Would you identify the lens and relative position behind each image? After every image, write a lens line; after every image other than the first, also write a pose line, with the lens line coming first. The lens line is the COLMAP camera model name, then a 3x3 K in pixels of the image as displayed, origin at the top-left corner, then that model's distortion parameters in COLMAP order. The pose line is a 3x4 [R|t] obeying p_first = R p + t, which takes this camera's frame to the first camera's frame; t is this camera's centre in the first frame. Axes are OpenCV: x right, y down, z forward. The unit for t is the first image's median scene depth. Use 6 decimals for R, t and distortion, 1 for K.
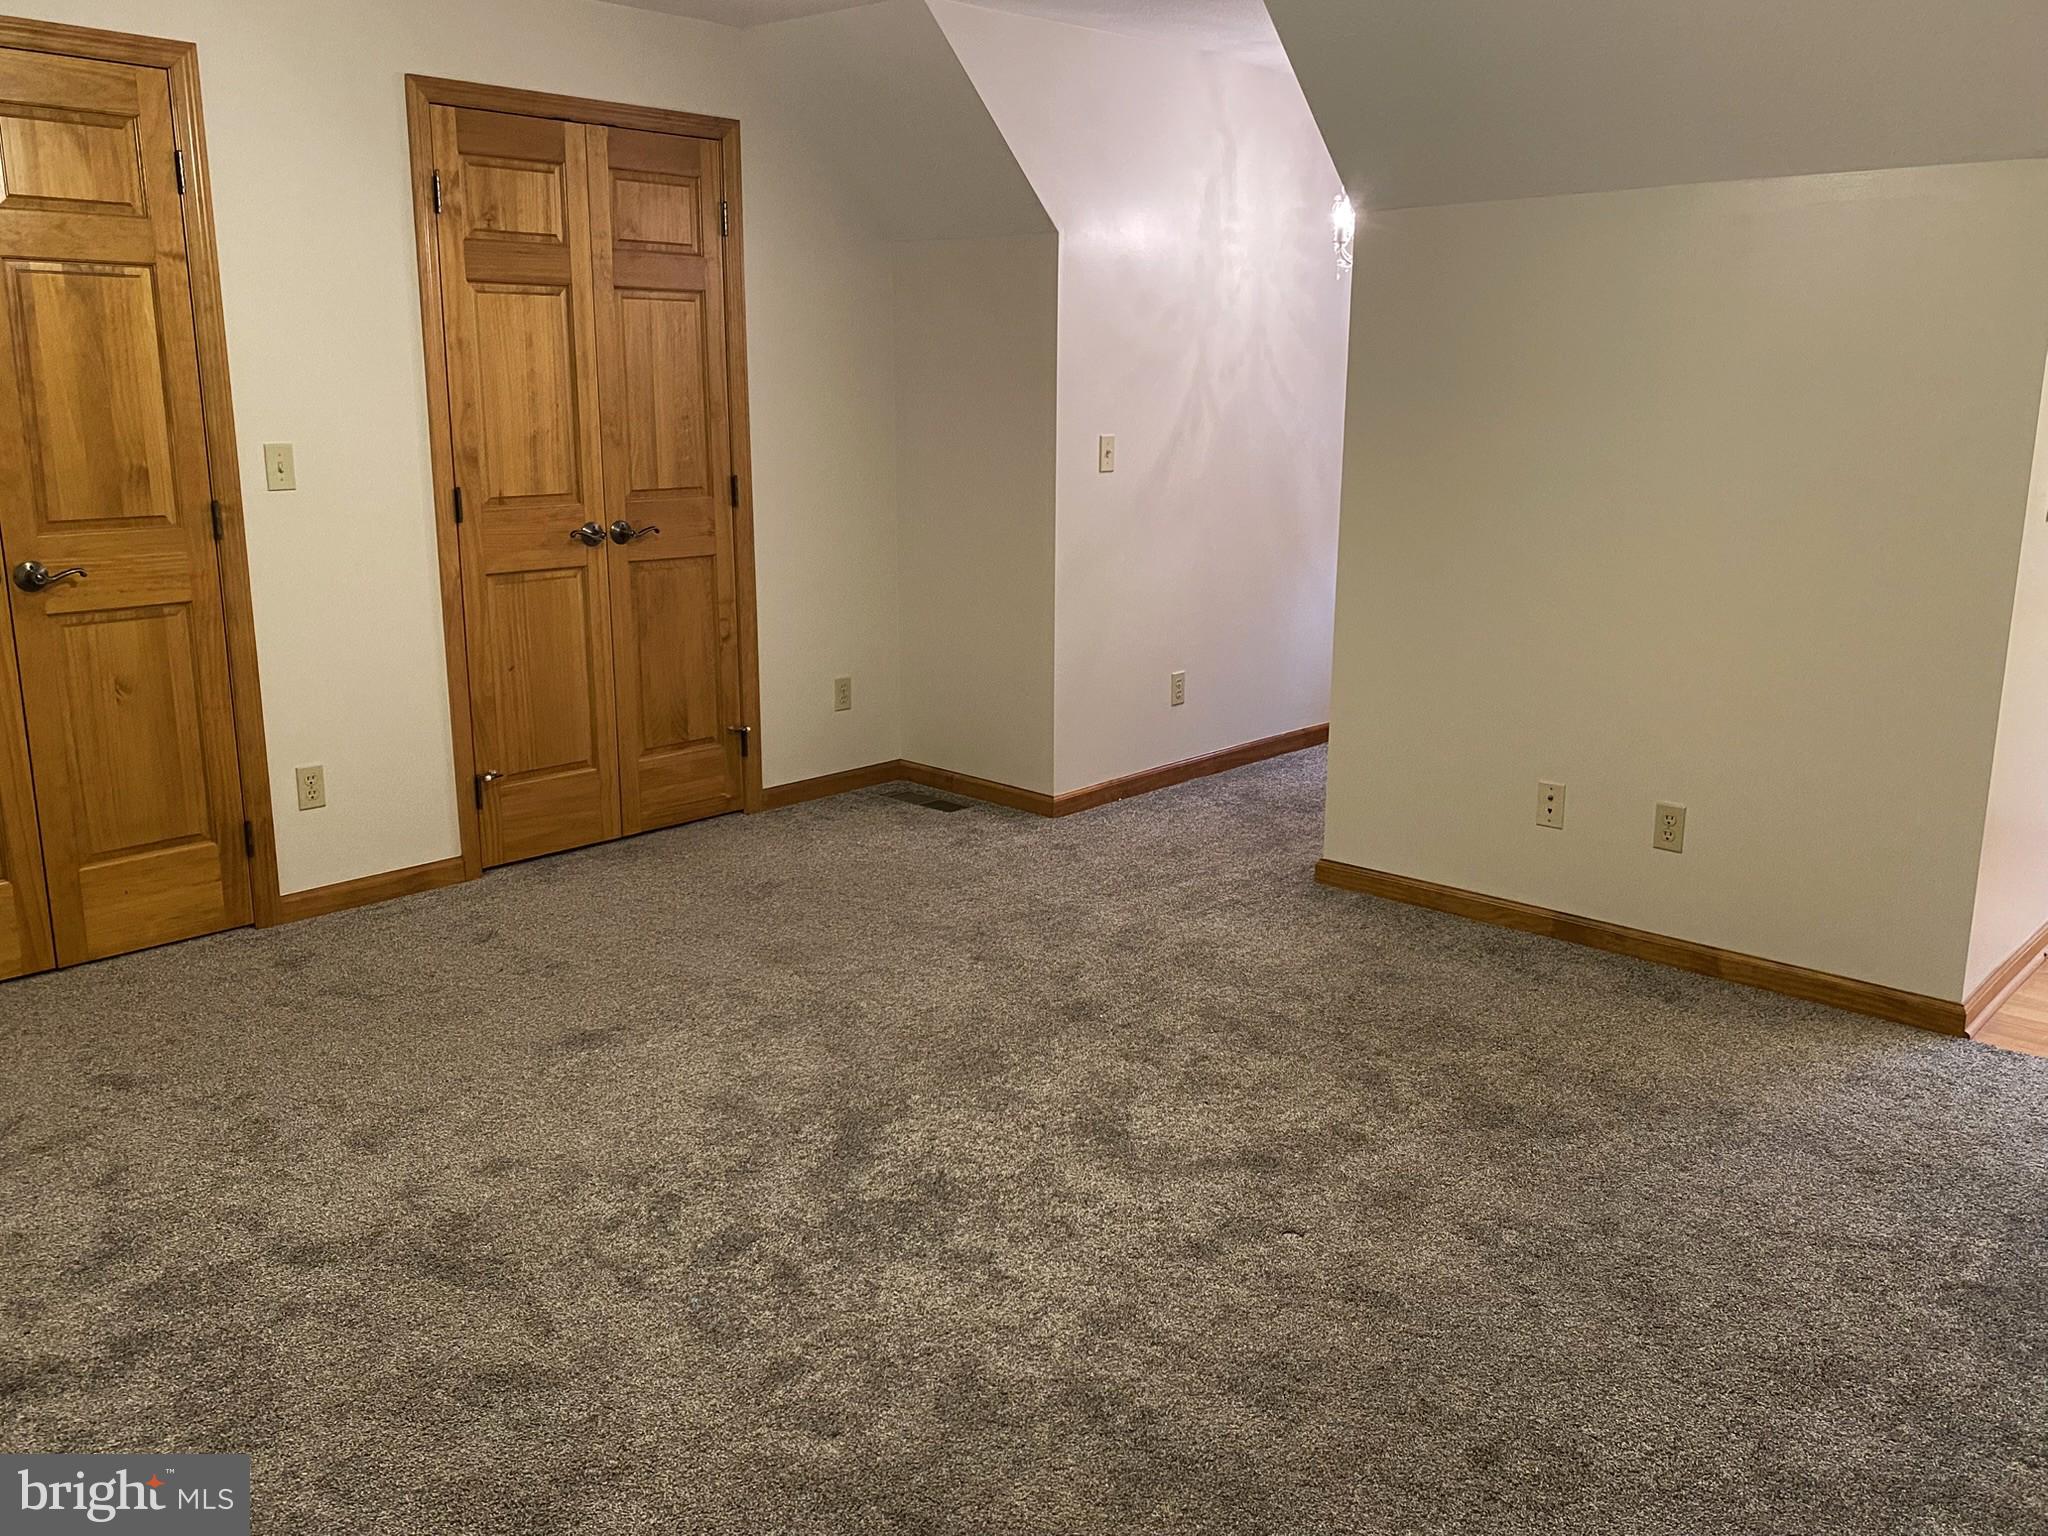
lens RADIAL K [[1685.5, 0, 1064.7], [0, 1685.5, 709.4], [0, 0, 1]] dist [0.063481, -0.083204]
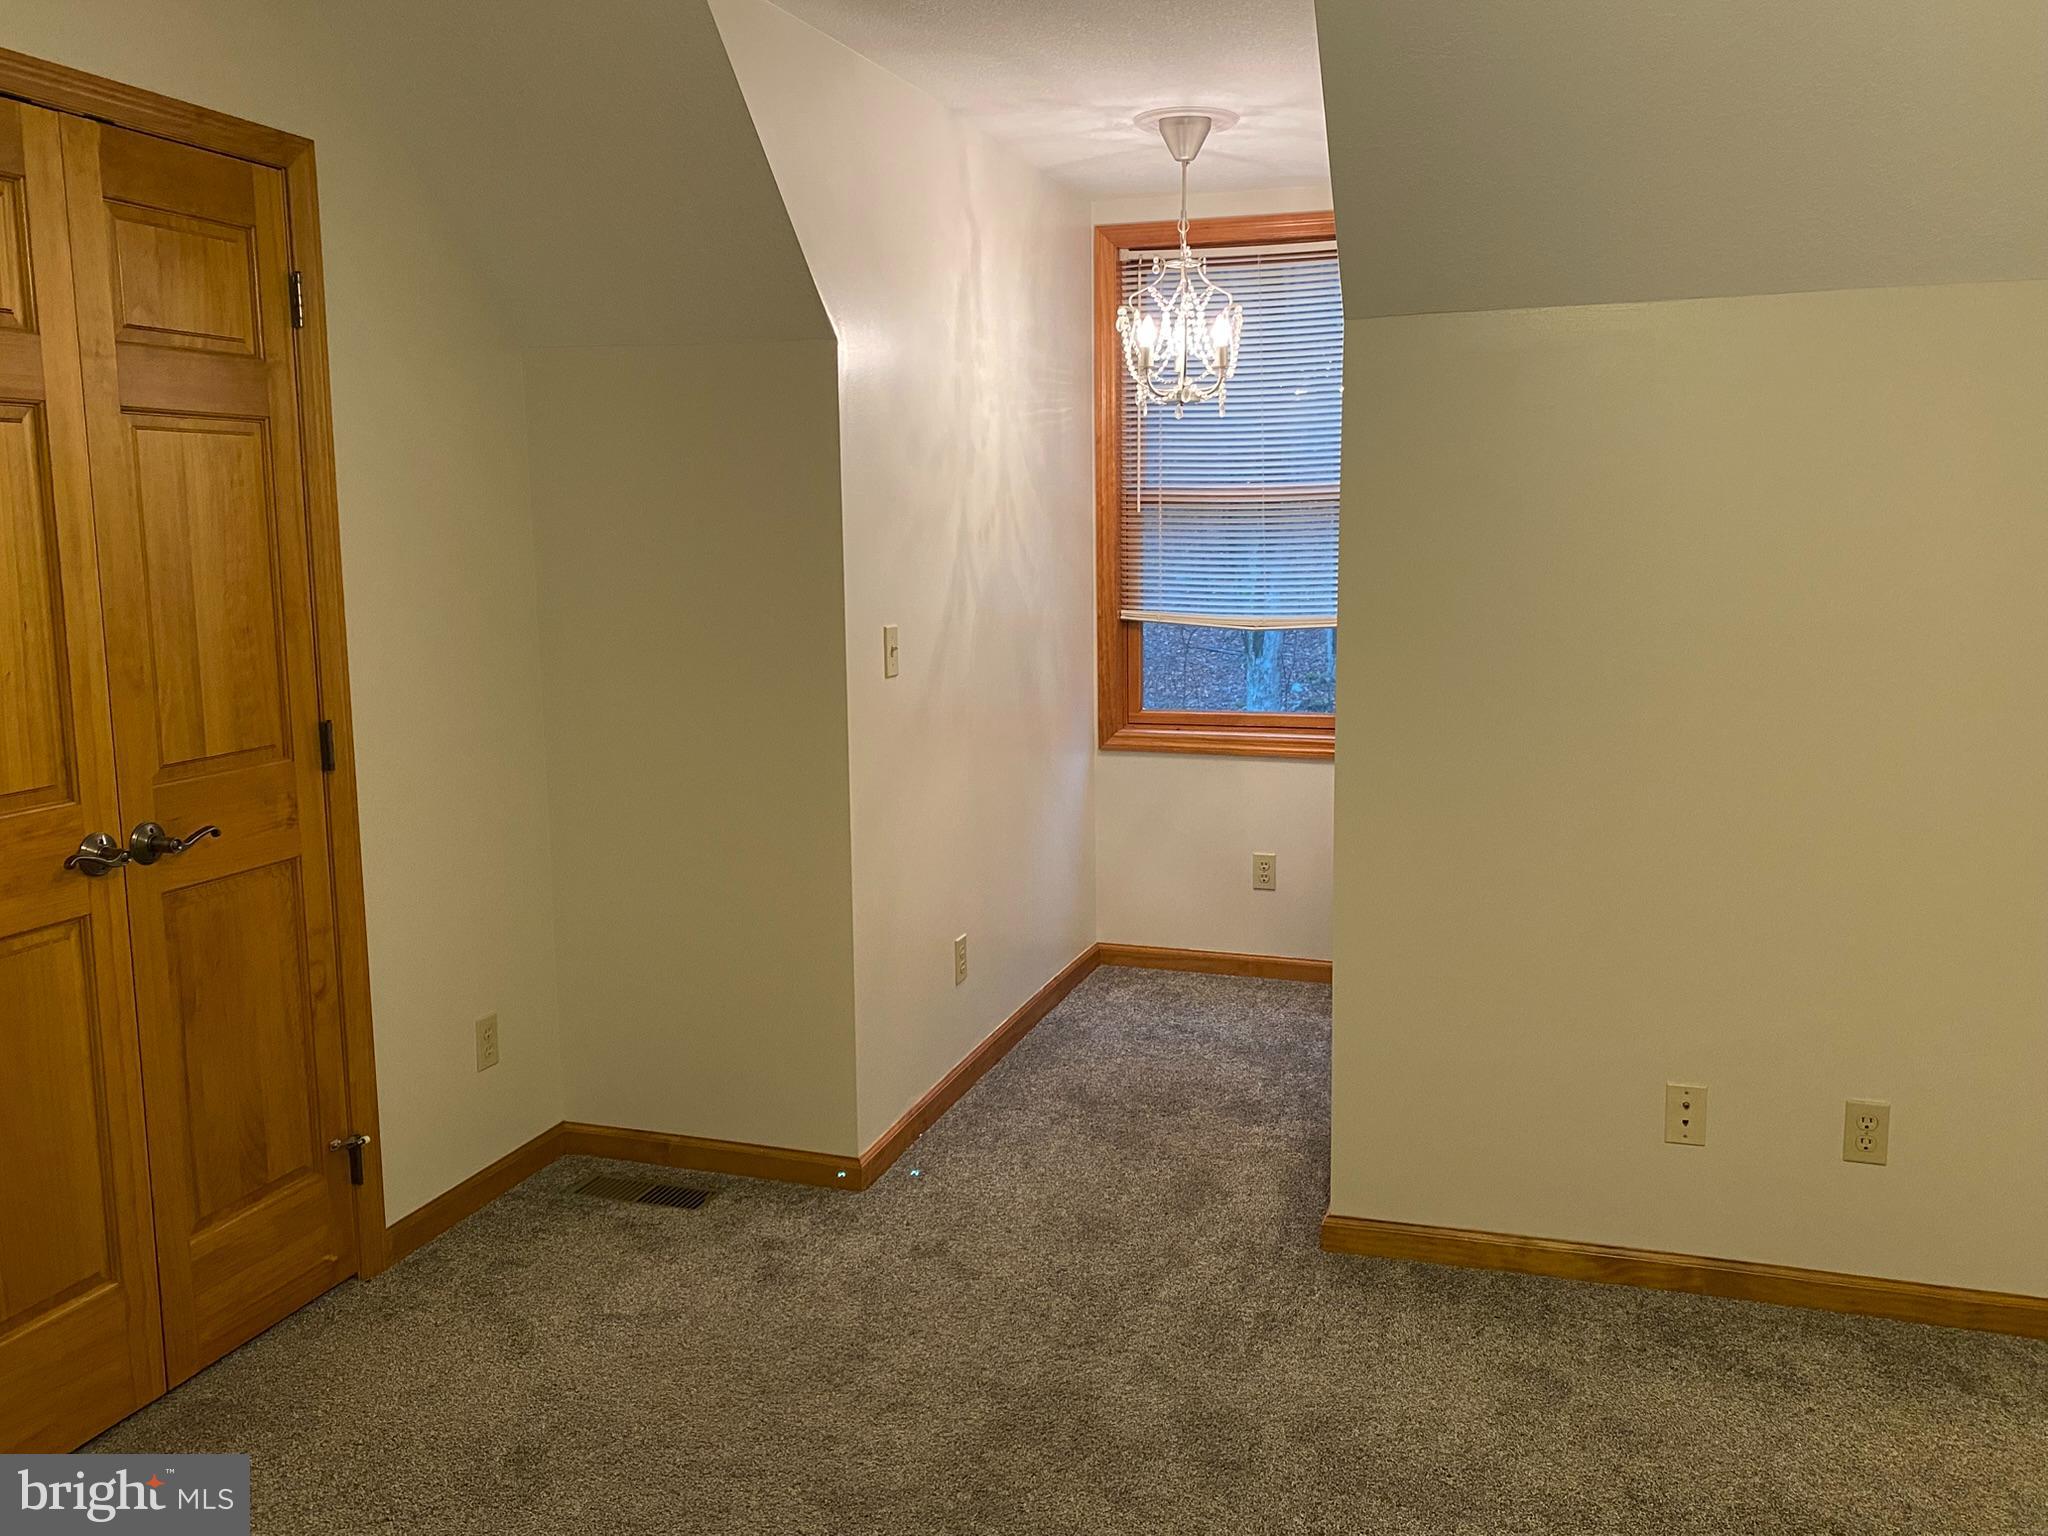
lens RADIAL K [[1685.5, 0, 1111.1], [0, 1685.5, 728.2], [0, 0, 1]] dist [0.063481, -0.083204]
pose [[0.906335, -0.064831, 0.417557, -0.203965], [0.094224, 0.994287, -0.050143, -0.083406], [-0.411921, 0.084790, 0.907266, 0.356907]]
